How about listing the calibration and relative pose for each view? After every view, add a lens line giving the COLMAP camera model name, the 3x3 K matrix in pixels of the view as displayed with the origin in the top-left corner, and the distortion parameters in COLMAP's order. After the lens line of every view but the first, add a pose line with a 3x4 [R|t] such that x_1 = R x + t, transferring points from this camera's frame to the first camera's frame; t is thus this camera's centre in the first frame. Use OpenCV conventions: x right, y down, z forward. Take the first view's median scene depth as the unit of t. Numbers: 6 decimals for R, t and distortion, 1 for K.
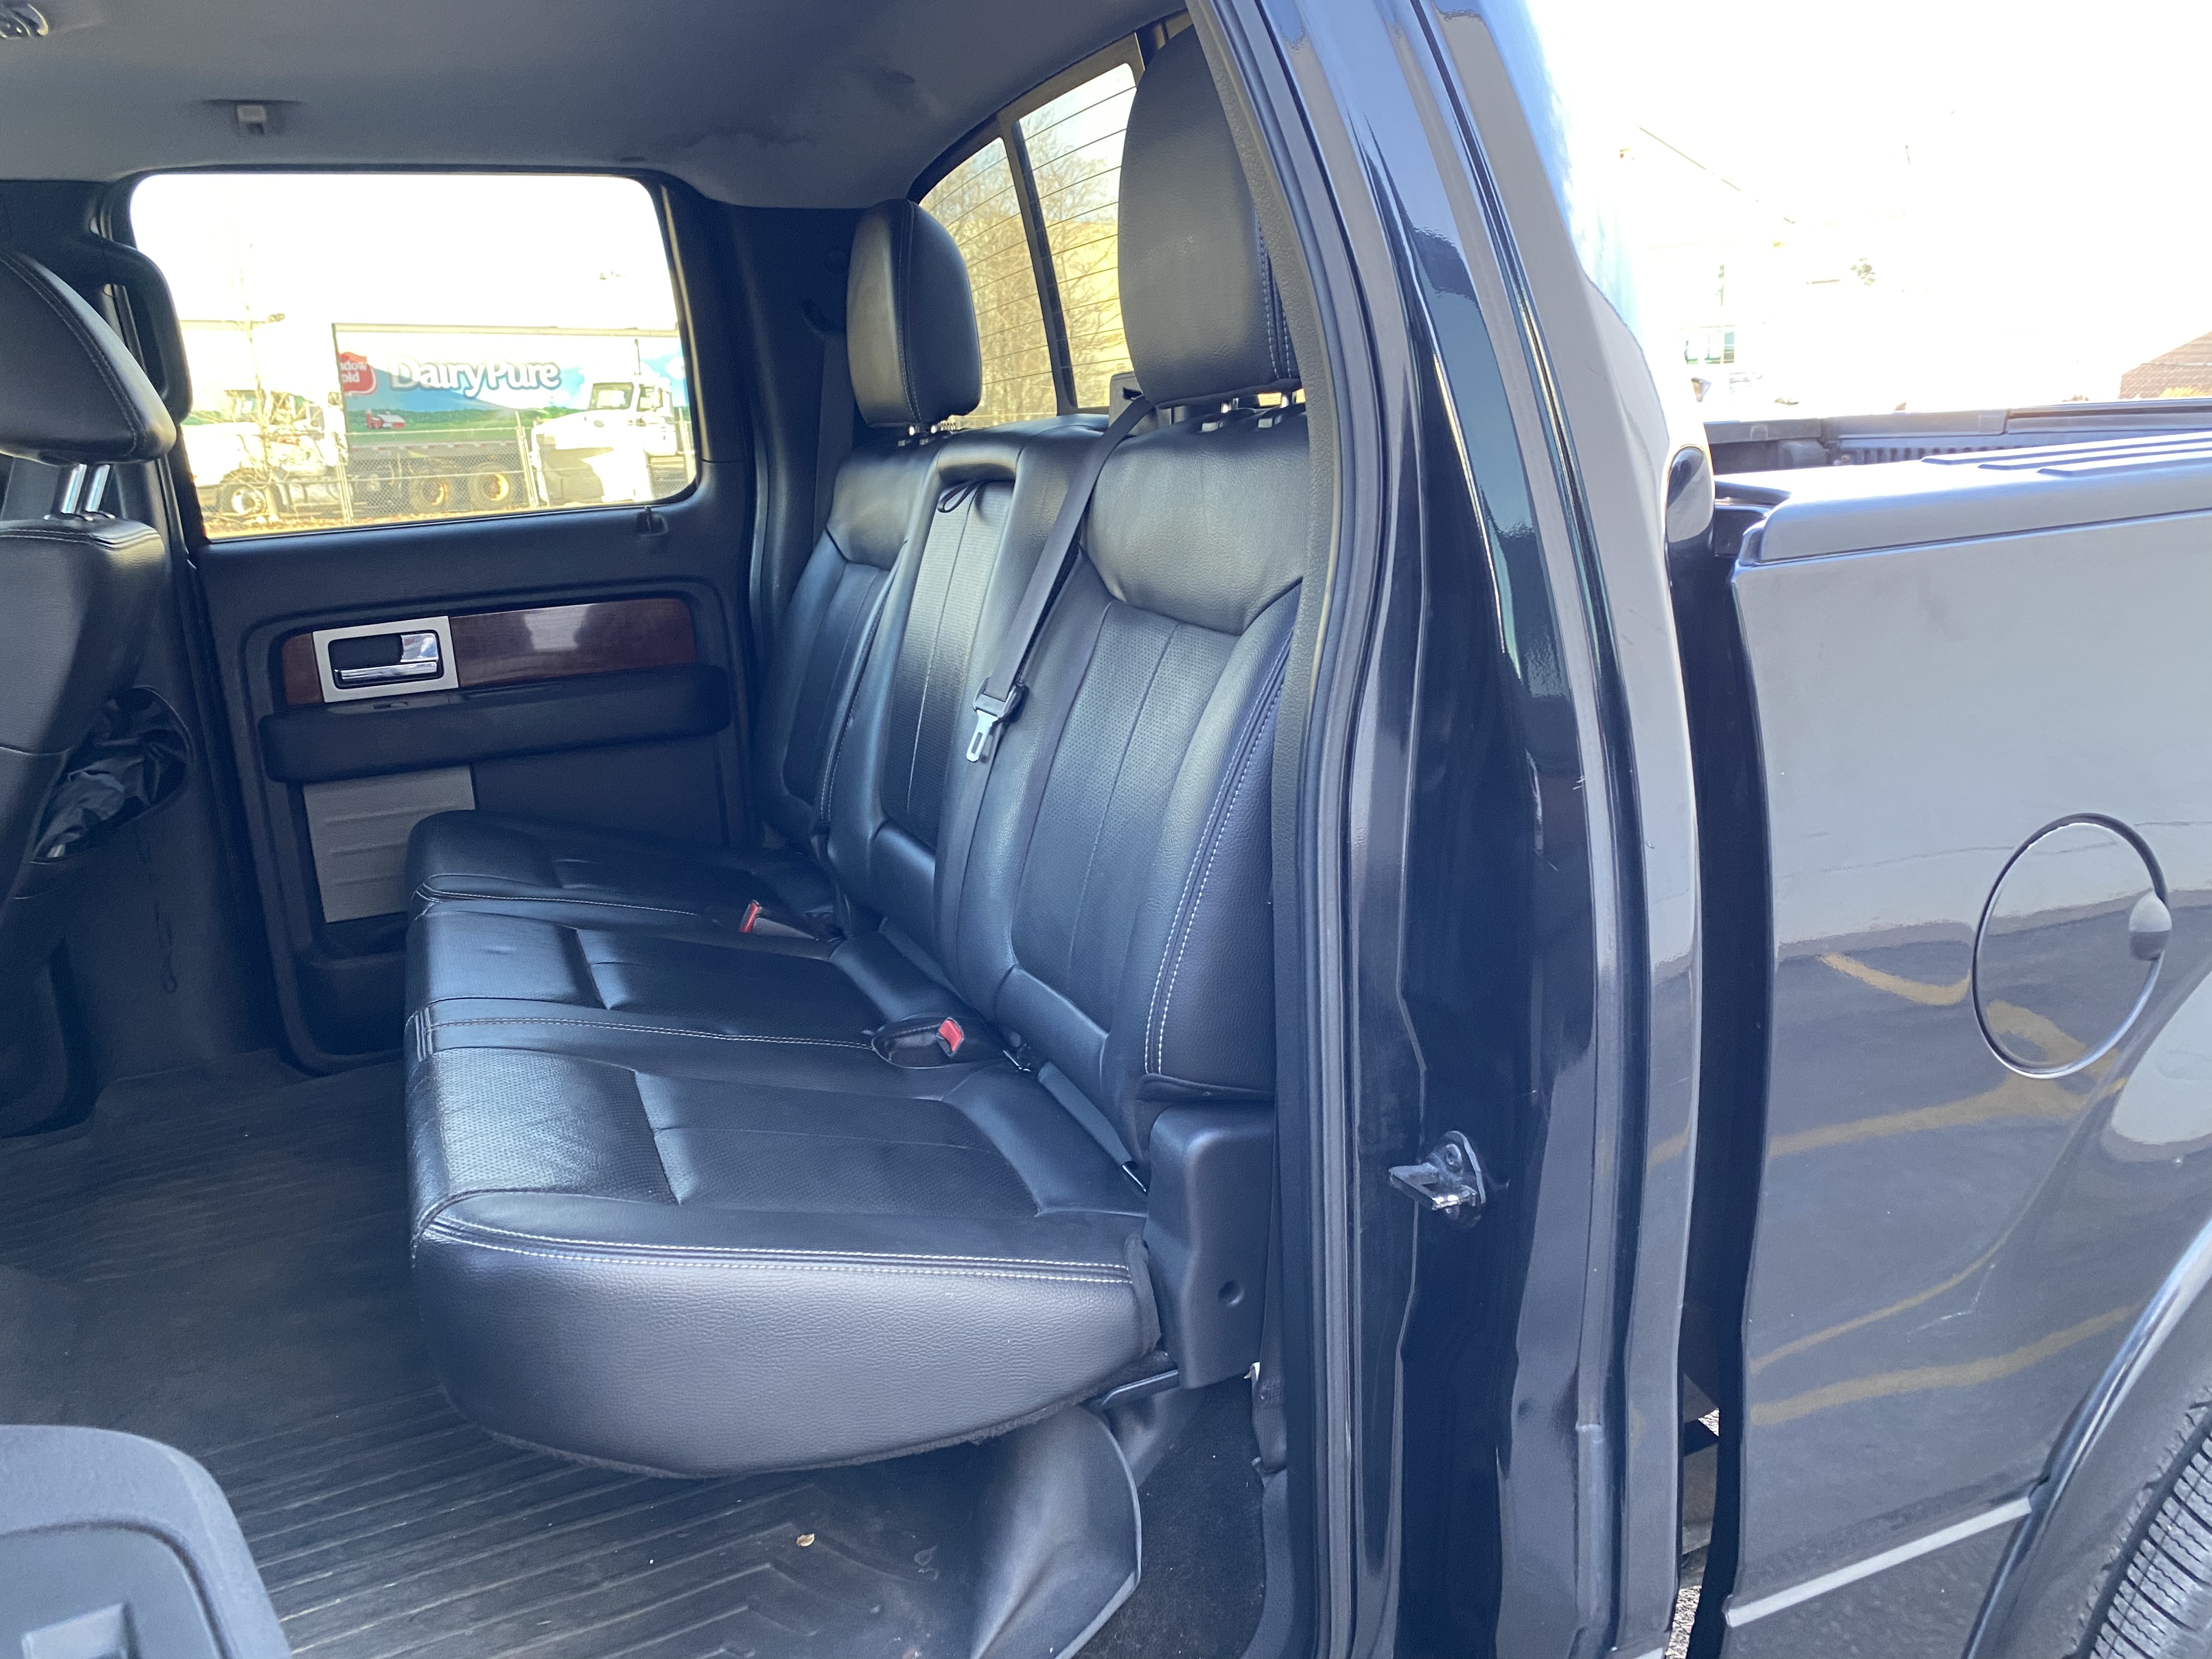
lens RADIAL K [[1639.8, 0, 1106.0], [0, 1639.8, 829.5], [0, 0, 1]] dist [-0.009210, -0.001688]
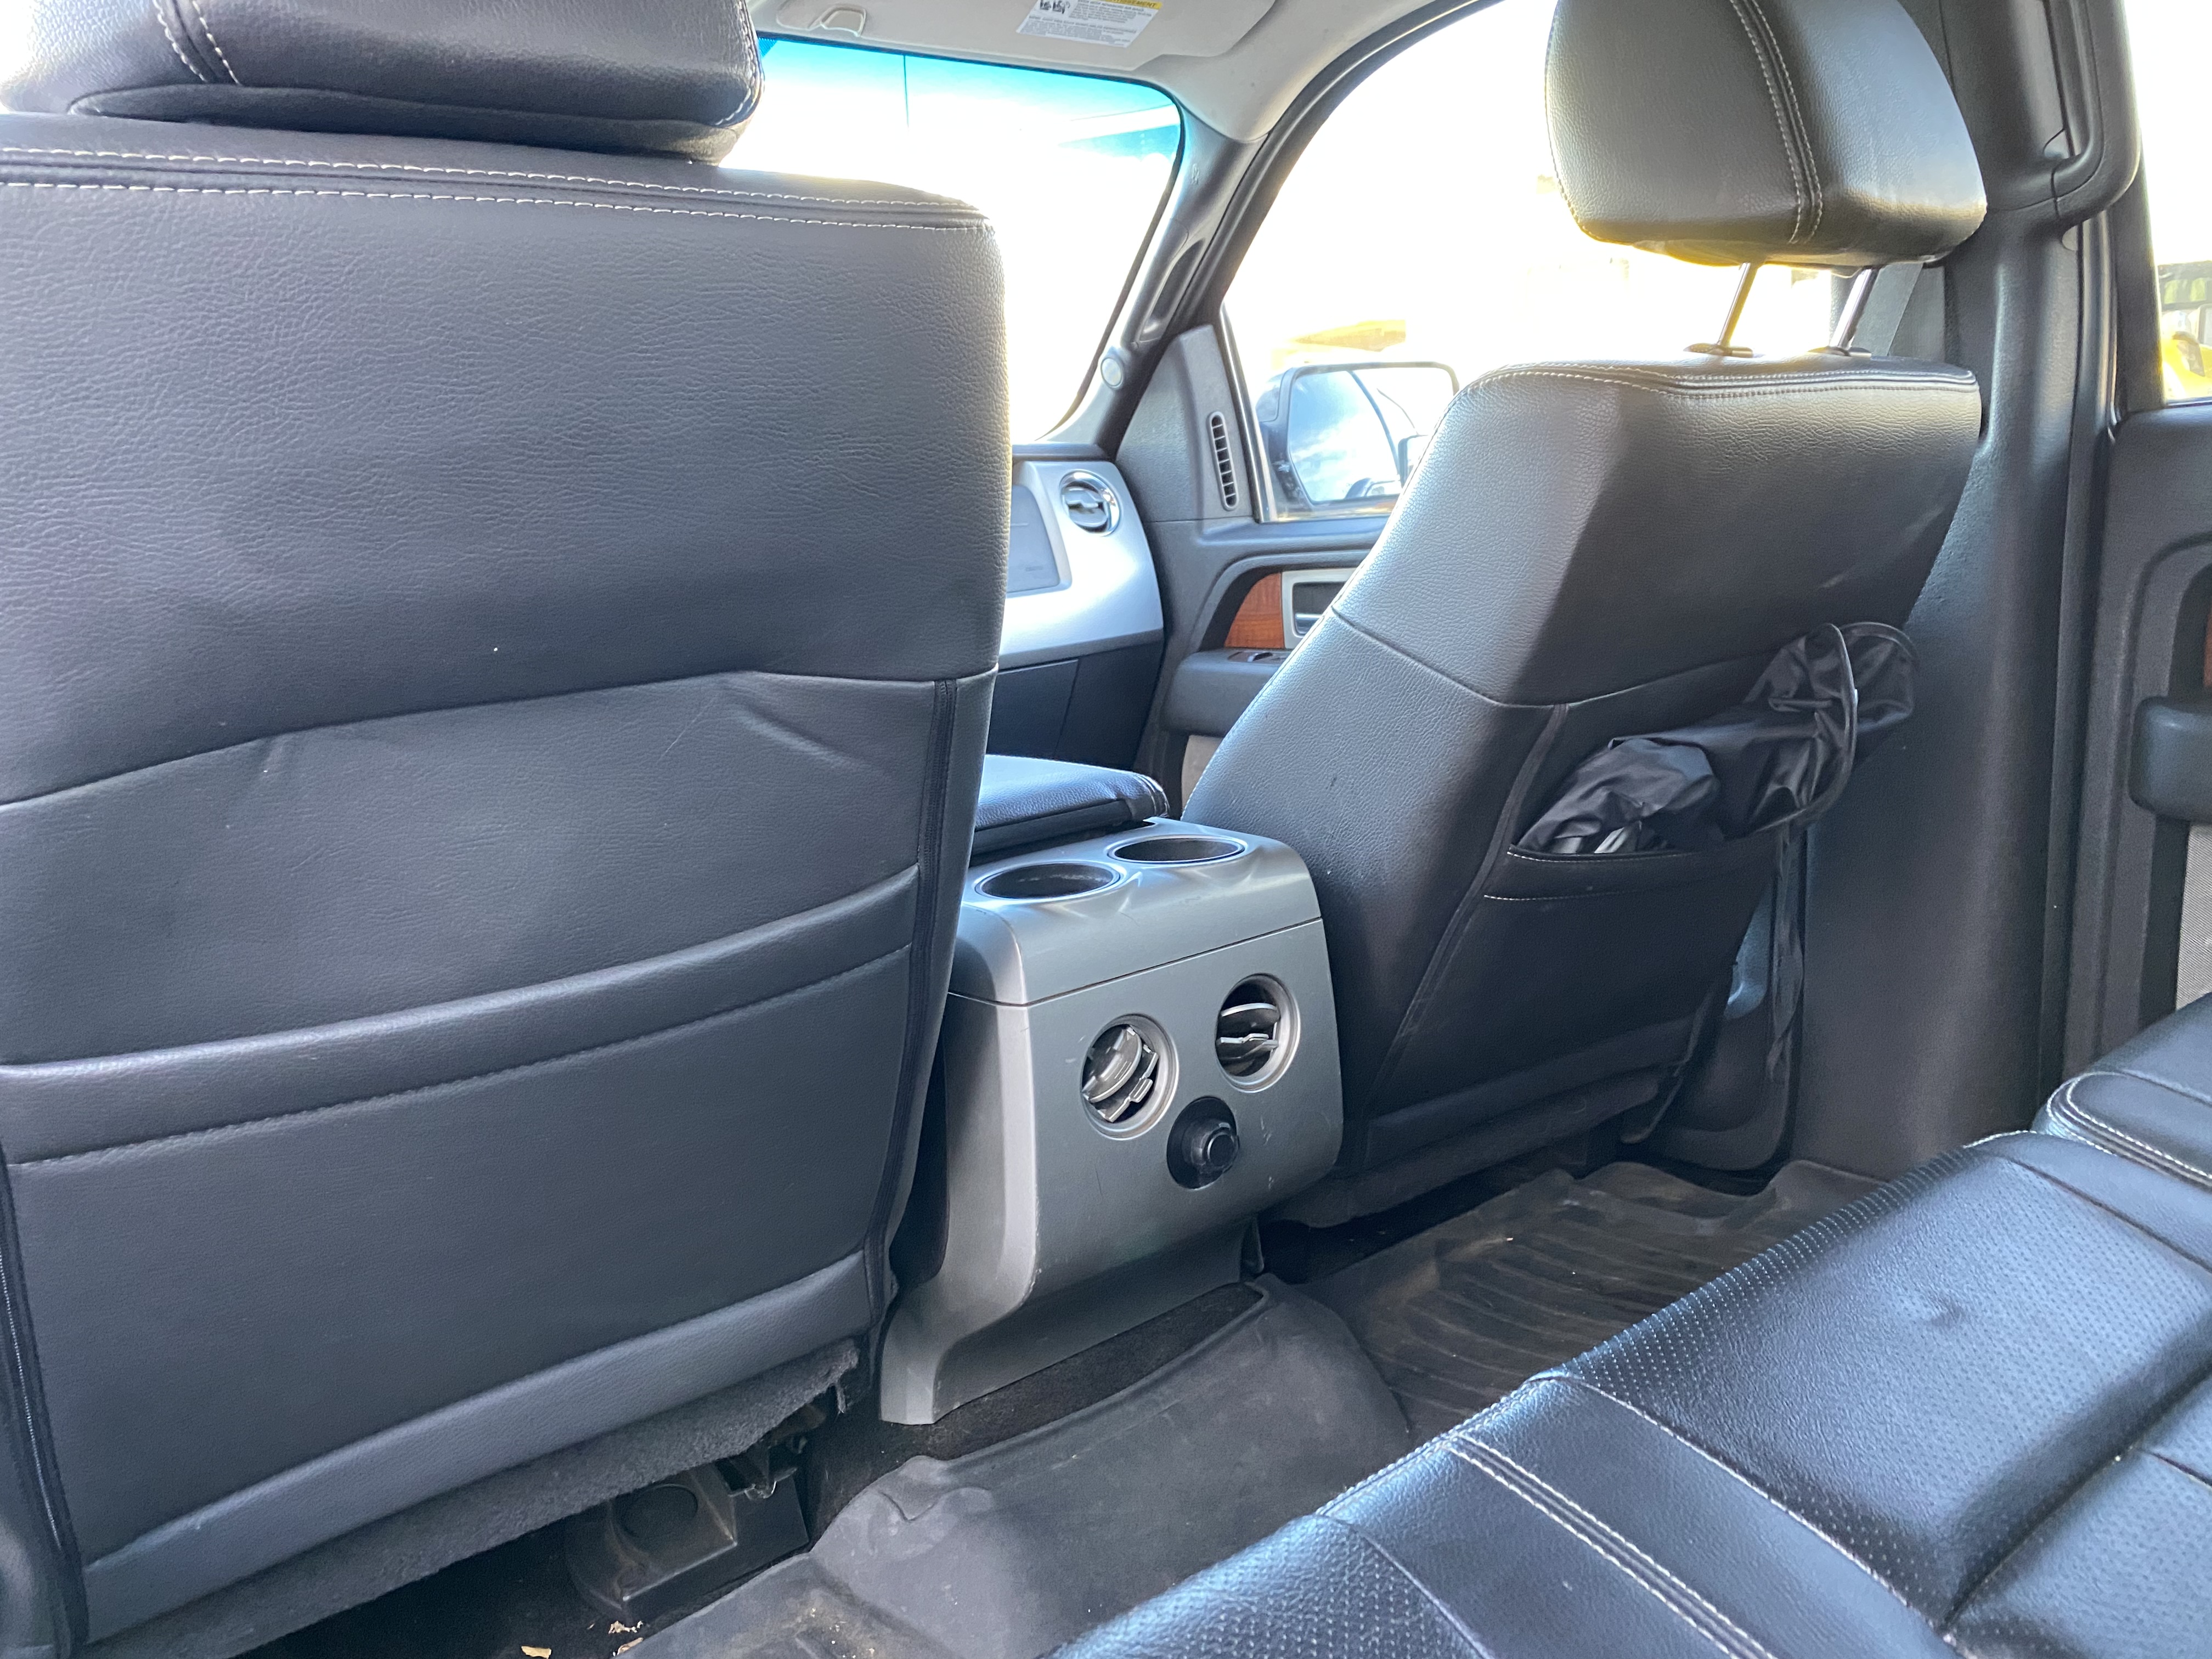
lens RADIAL K [[1772.6, 0, 1106.0], [0, 1772.6, 829.5], [0, 0, 1]] dist [-0.006307, -0.004310]
pose [[0.275734, 0.229929, -0.933329, -0.005371], [-0.188347, 0.965072, 0.182105, -0.076744], [0.942601, 0.125577, 0.309410, 0.495274]]
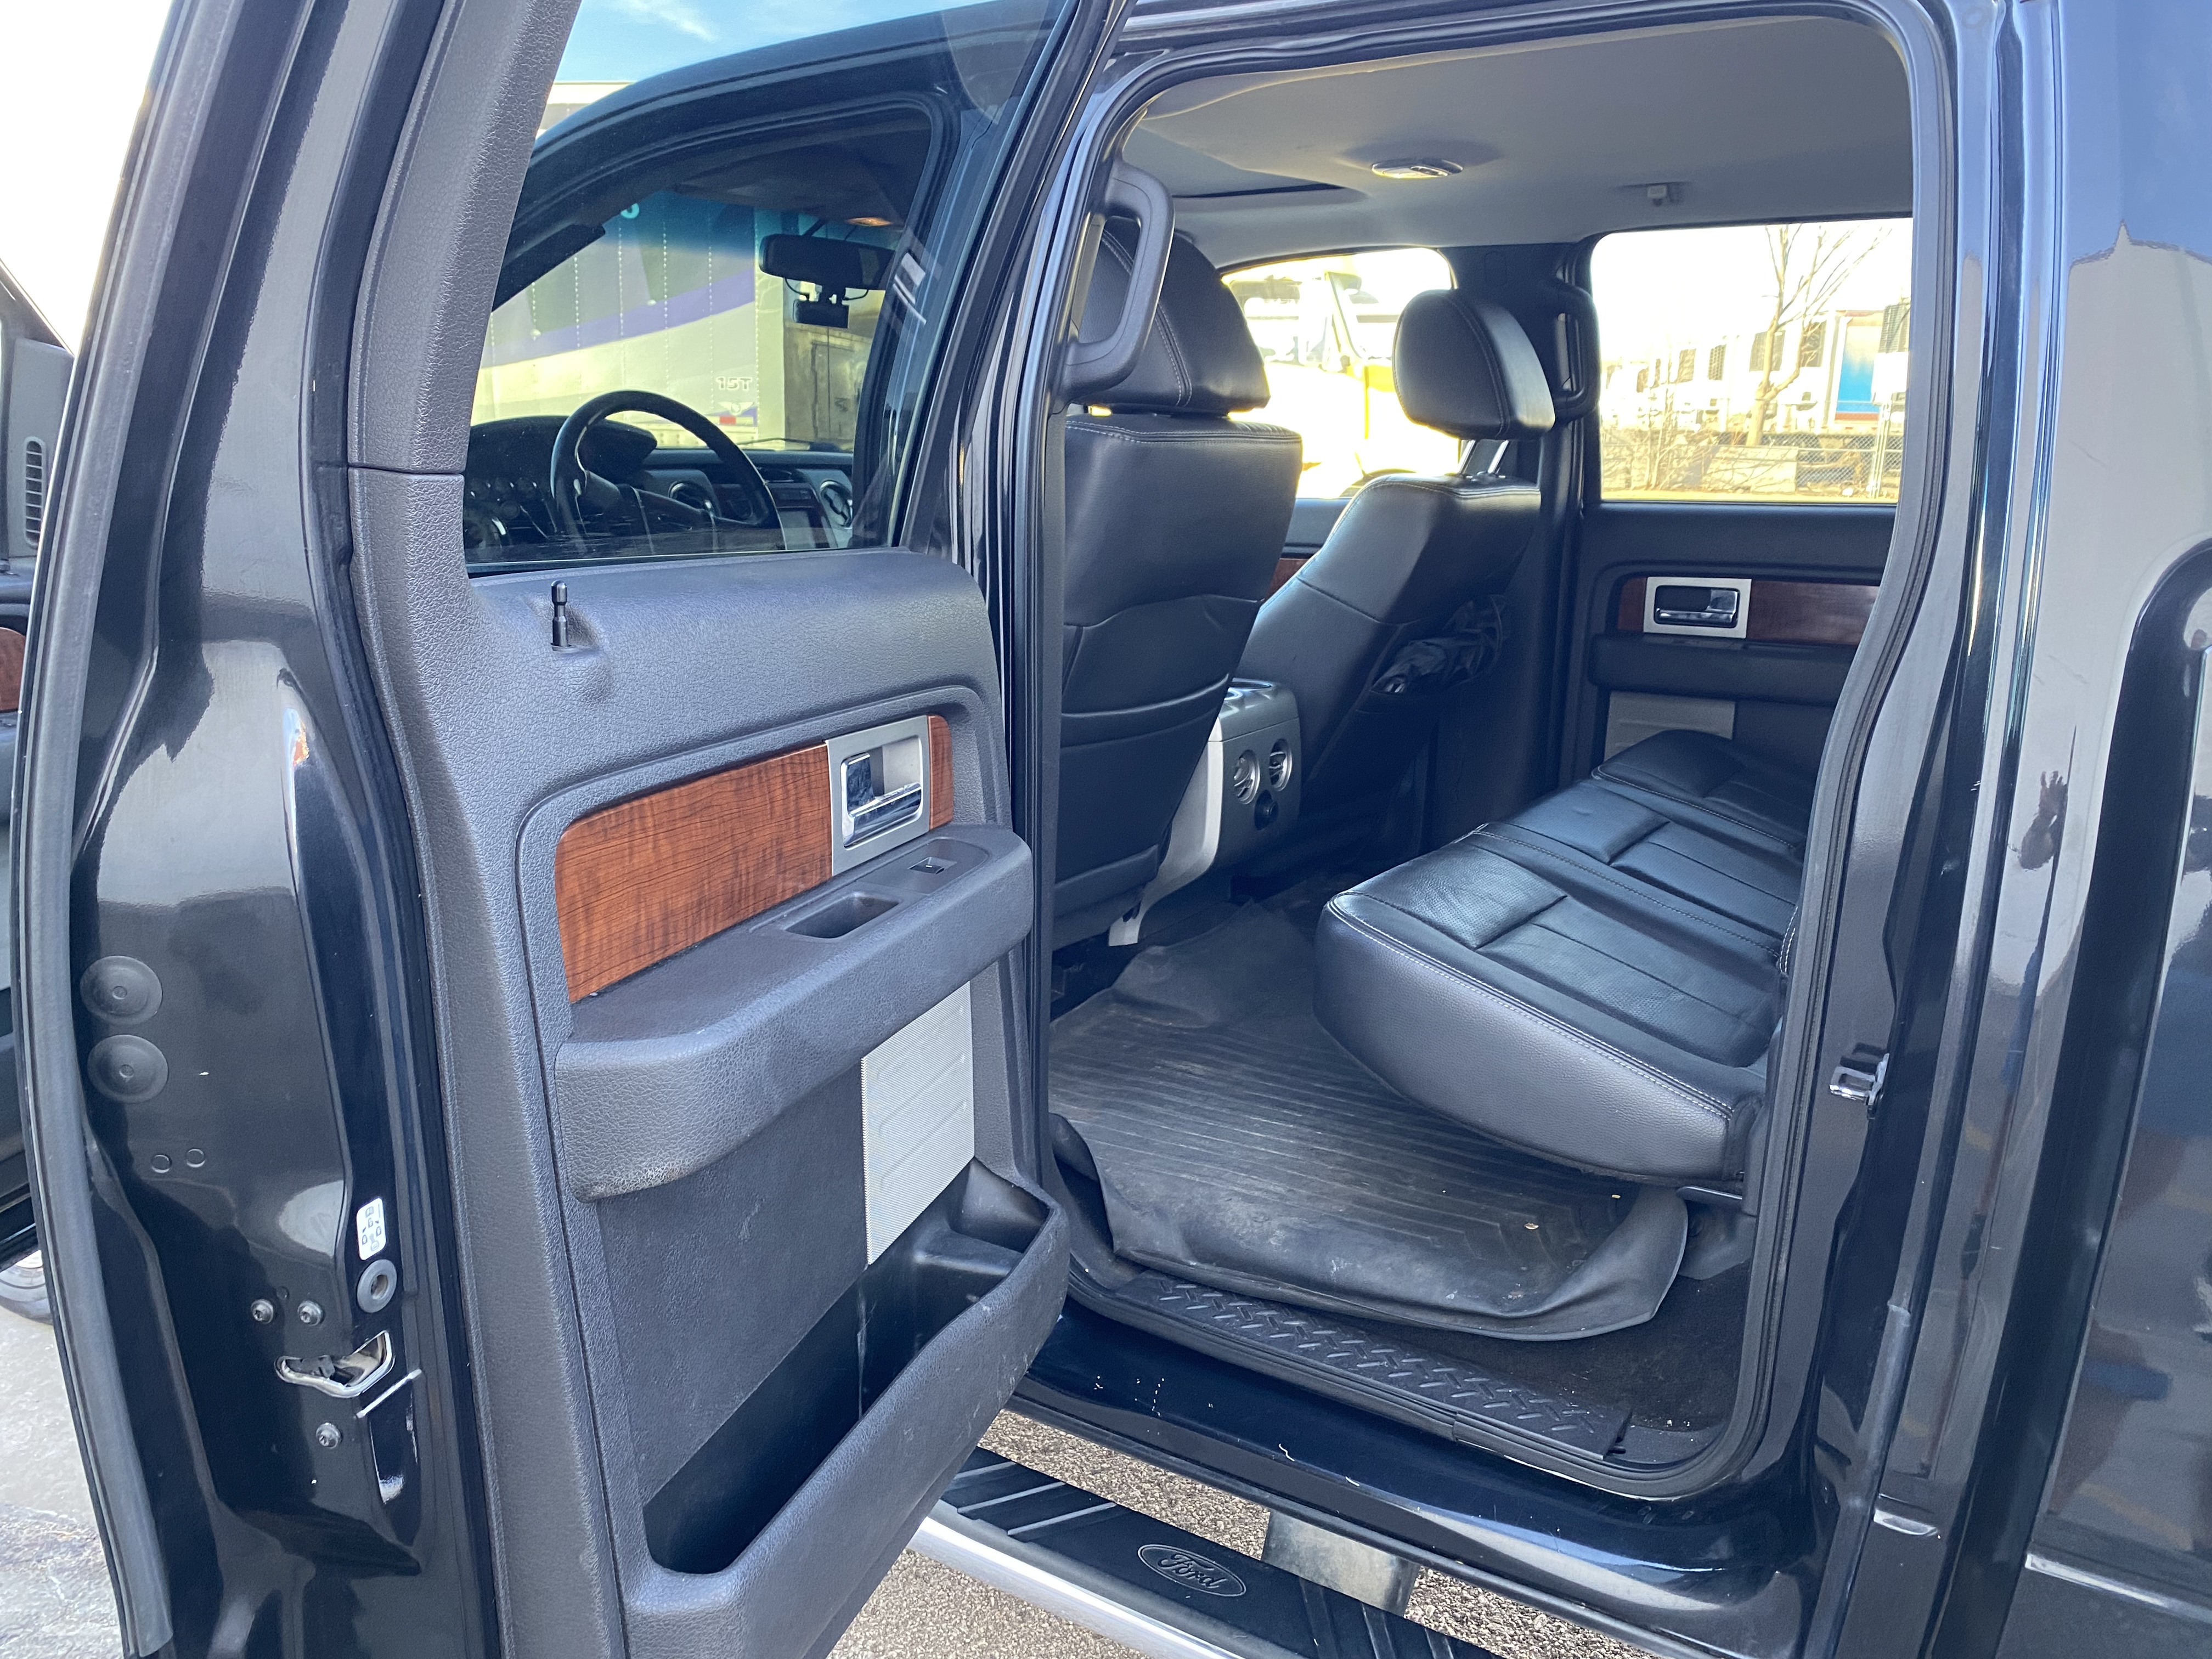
lens RADIAL K [[1658.7, 0, 1074.8], [0, 1658.7, 833.3], [0, 0, 1]] dist [-0.002659, -0.038830]
pose [[0.543330, 0.247424, -0.802231, 0.420011], [-0.231828, 0.962646, 0.139889, -0.003698], [0.806876, 0.109974, 0.580394, -0.123636]]
